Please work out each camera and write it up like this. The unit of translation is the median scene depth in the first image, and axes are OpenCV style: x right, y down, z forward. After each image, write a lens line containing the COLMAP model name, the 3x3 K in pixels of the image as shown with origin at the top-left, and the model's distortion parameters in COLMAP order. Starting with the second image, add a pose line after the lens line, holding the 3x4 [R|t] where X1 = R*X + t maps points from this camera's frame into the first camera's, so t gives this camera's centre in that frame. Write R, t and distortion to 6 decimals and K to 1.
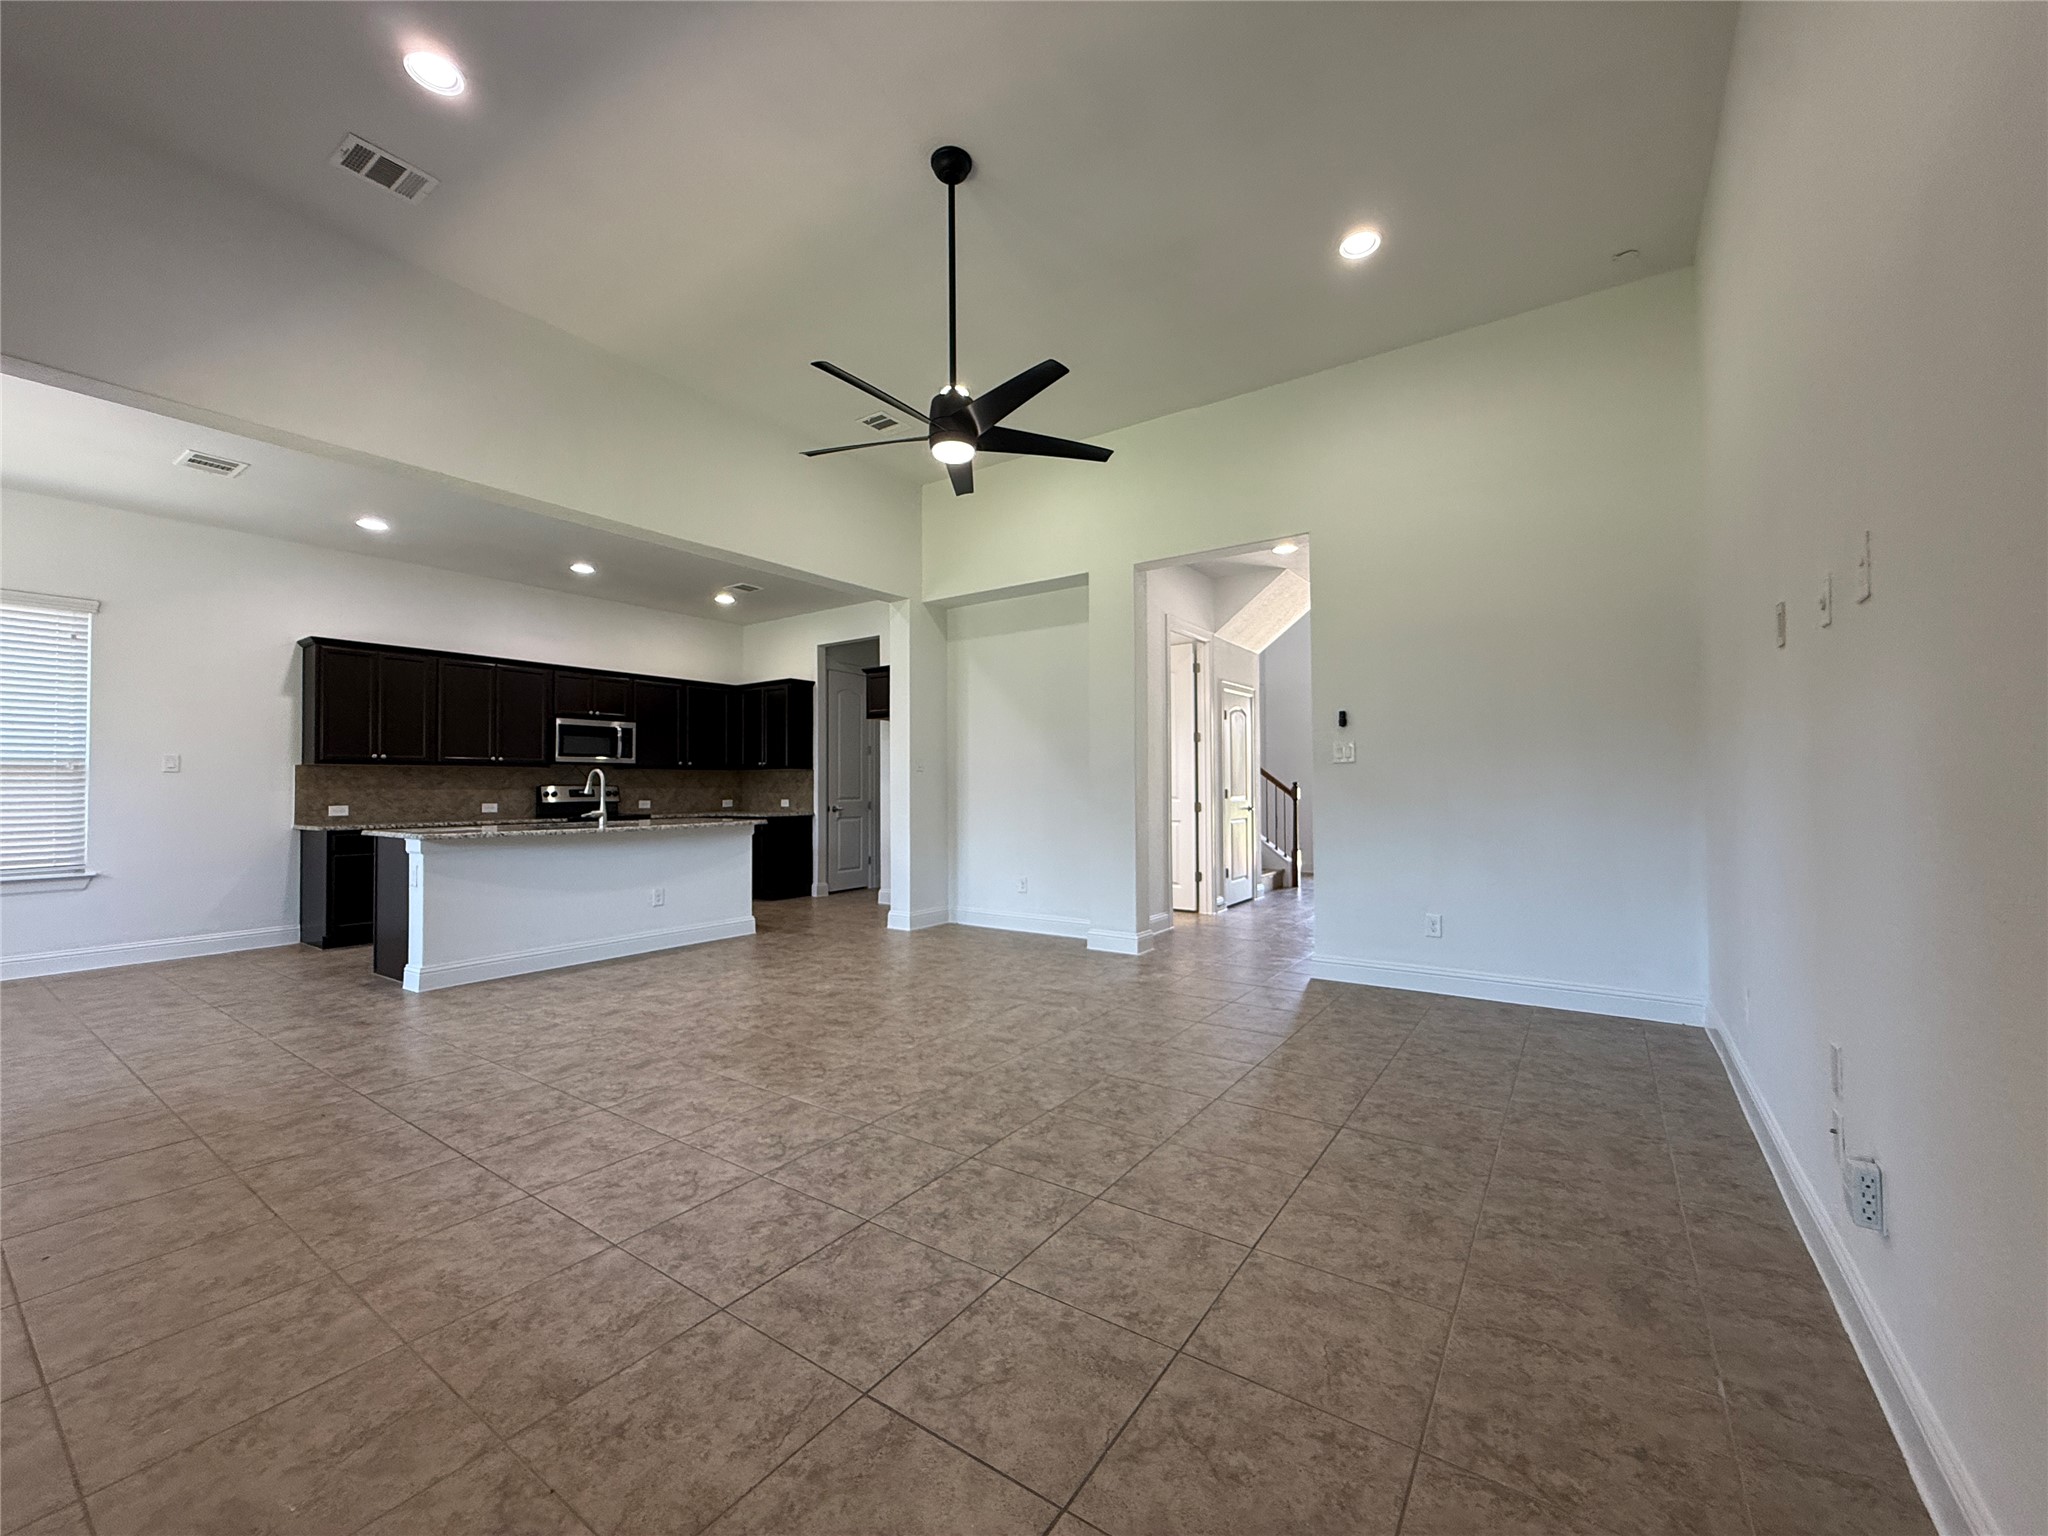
lens RADIAL K [[815.4, 0, 1021.4], [0, 815.4, 774.1], [0, 0, 1]] dist [-0.001102, -0.000365]
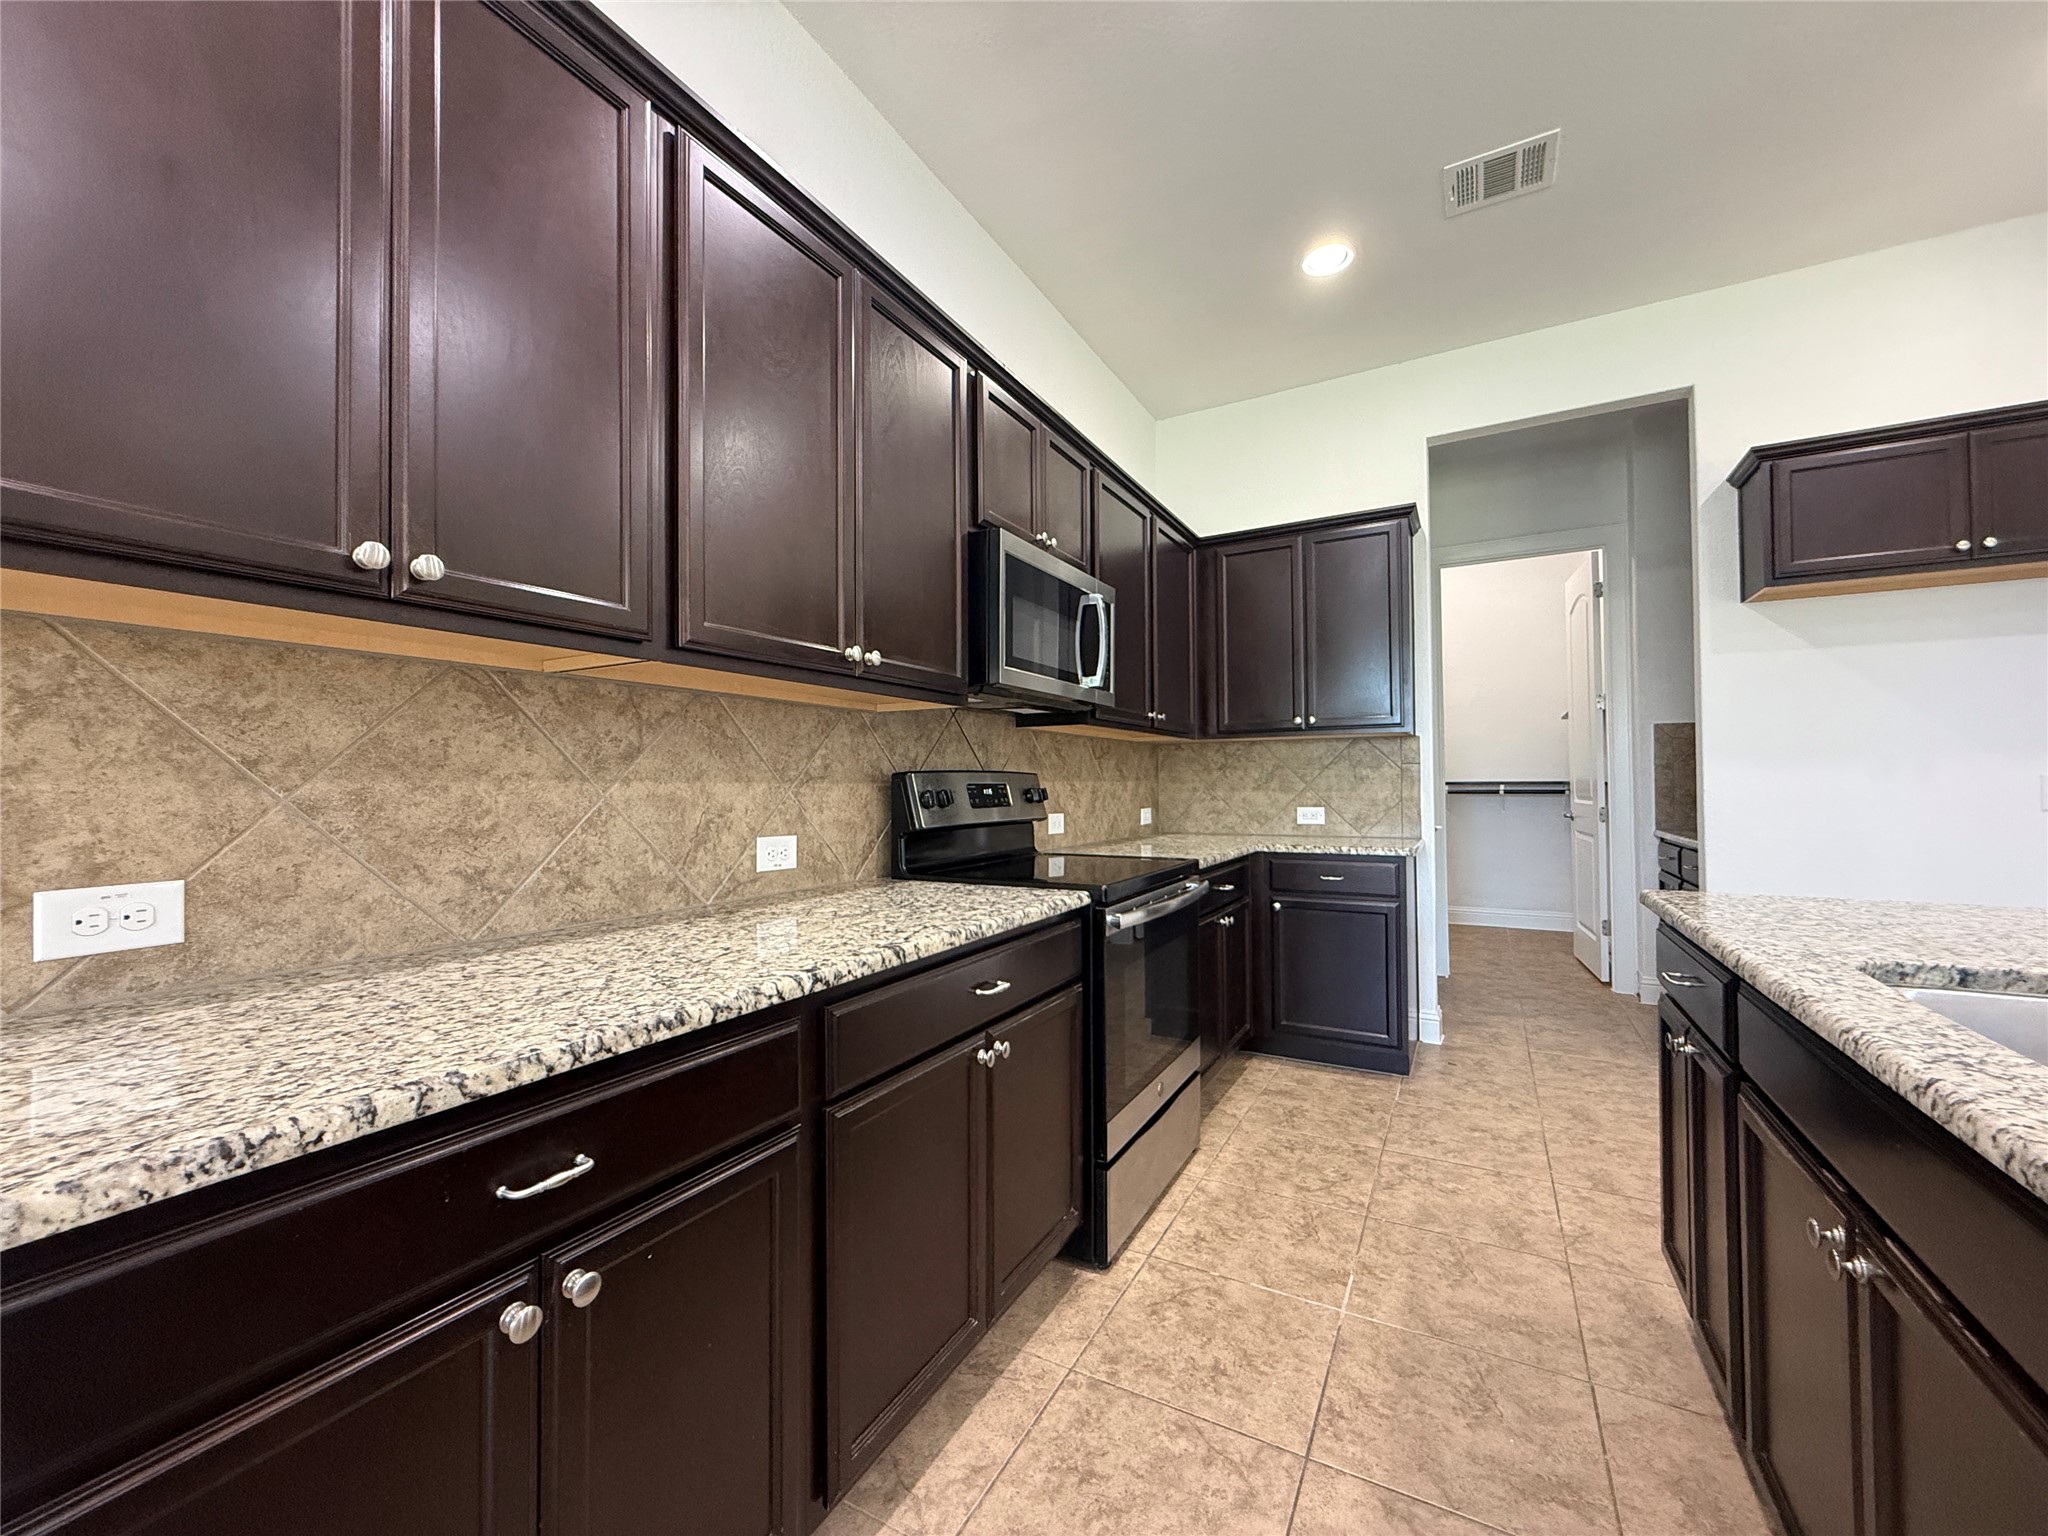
lens RADIAL K [[815.4, 0, 1012.6], [0, 815.4, 771.6], [0, 0, 1]] dist [-0.001102, -0.000365]
pose [[0.995252, 0.000367, 0.097334, -0.616658], [-0.000435, 1.000000, 0.000675, 0.015371], [-0.097334, -0.000714, 0.995252, 0.749030]]
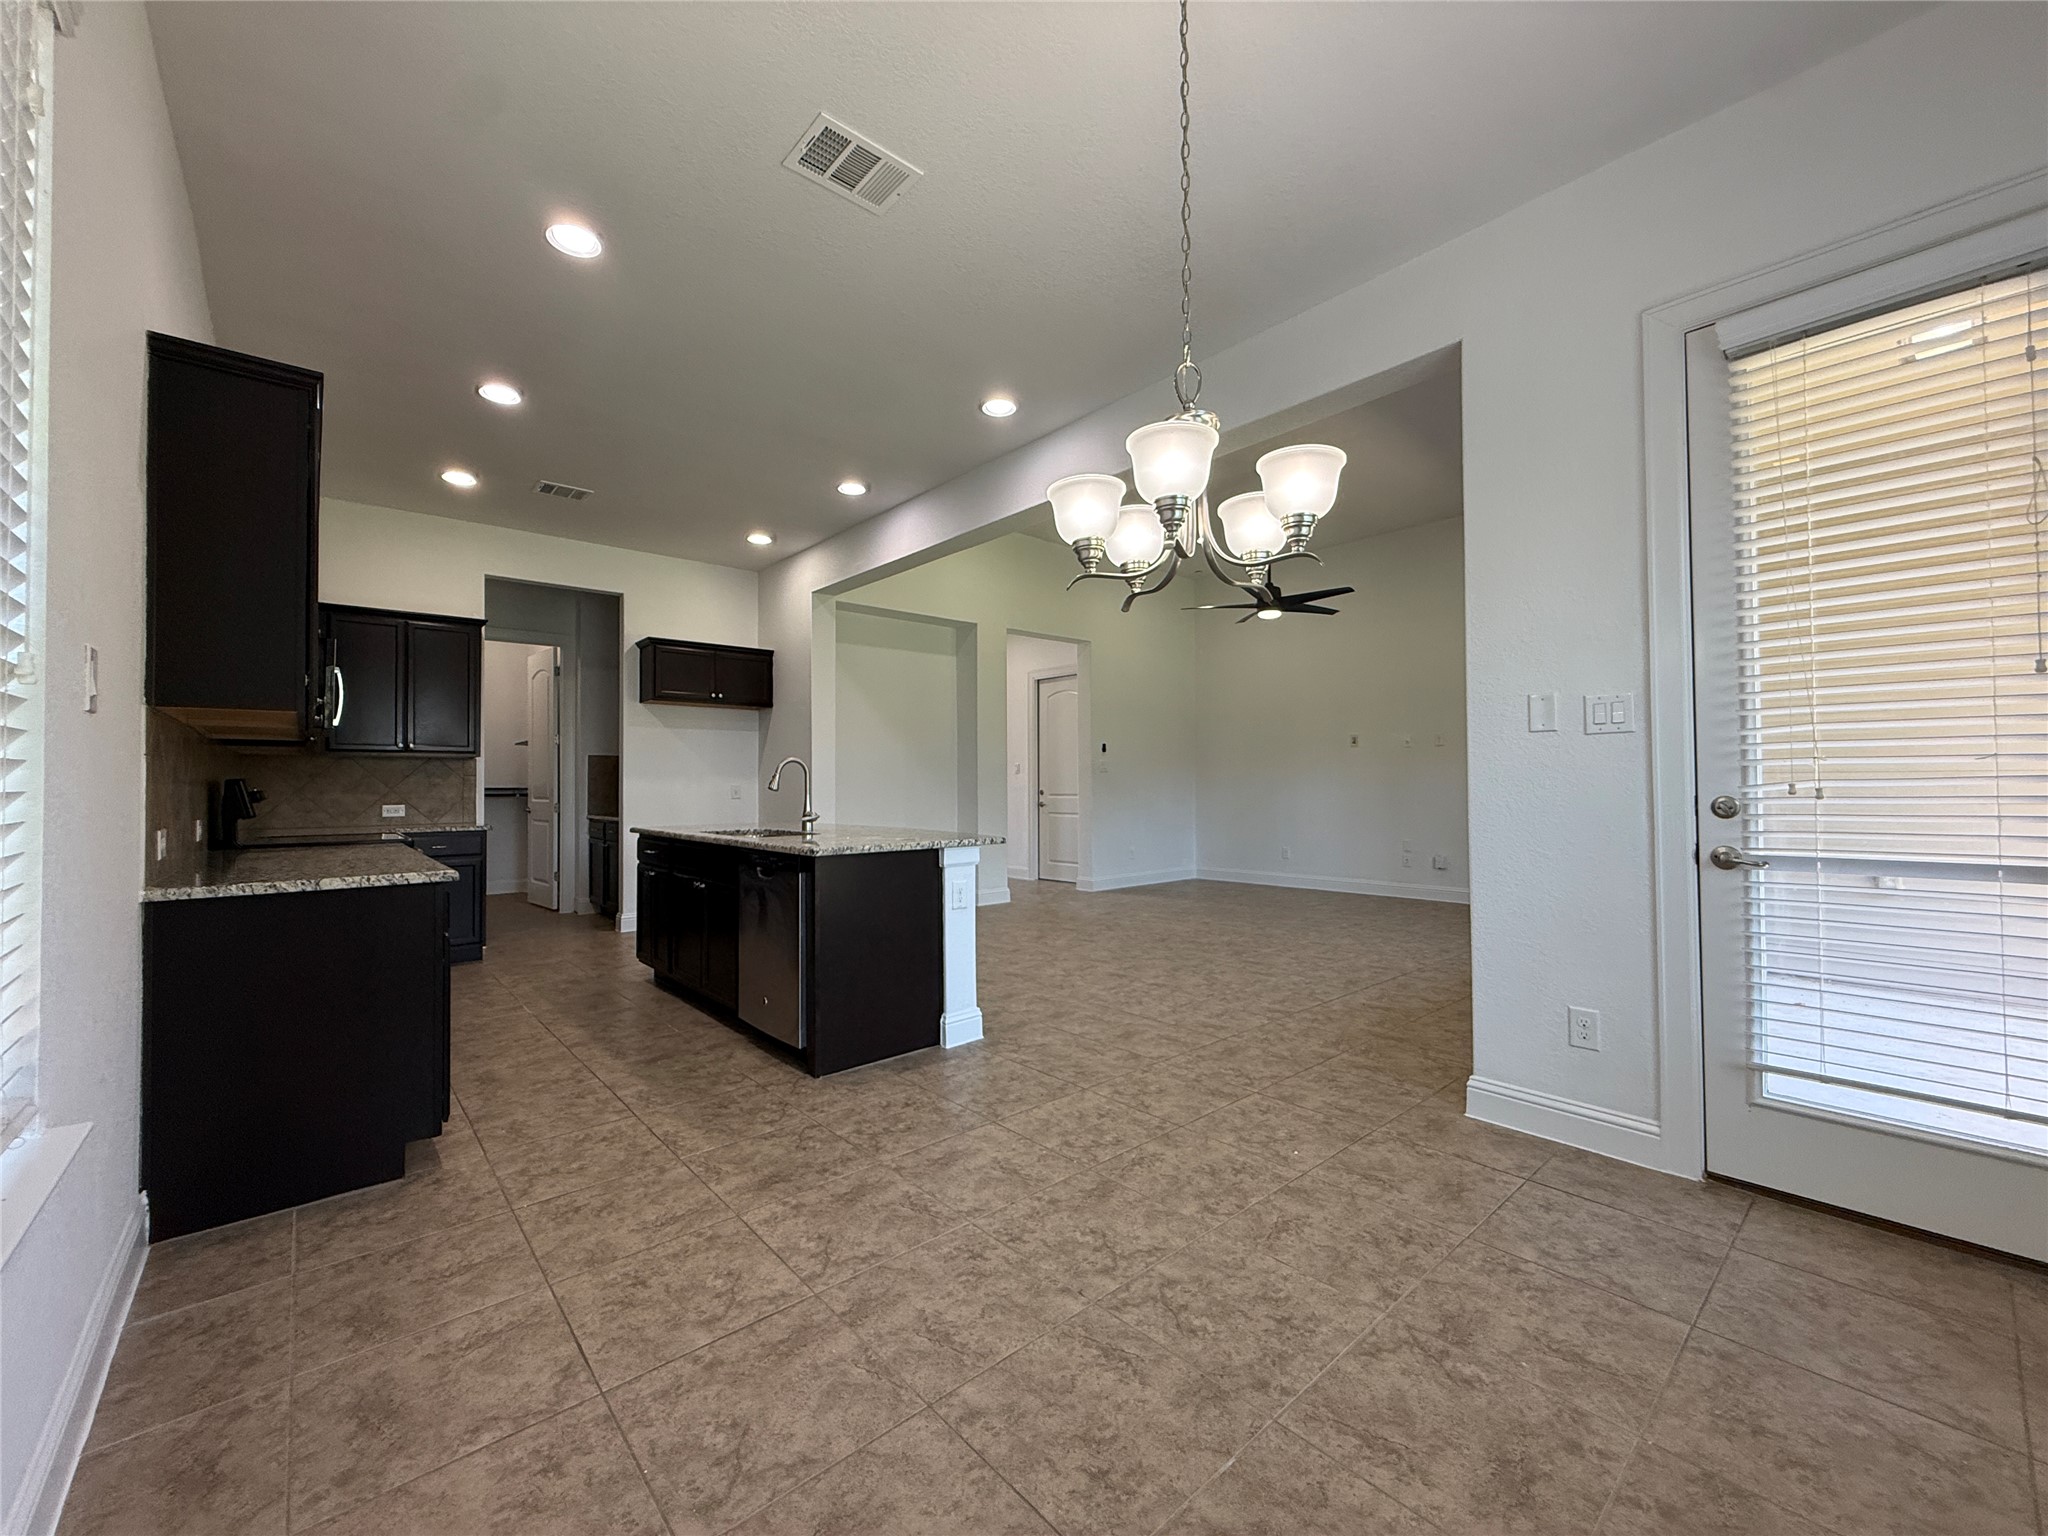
lens RADIAL K [[815.4, 0, 1014.4], [0, 815.4, 773.8], [0, 0, 1]] dist [-0.001102, -0.000365]
pose [[0.240589, 0.020299, 0.970415, -0.979814], [-0.012705, 0.999762, -0.017763, 0.016322], [-0.970544, -0.008055, 0.240789, 0.509267]]
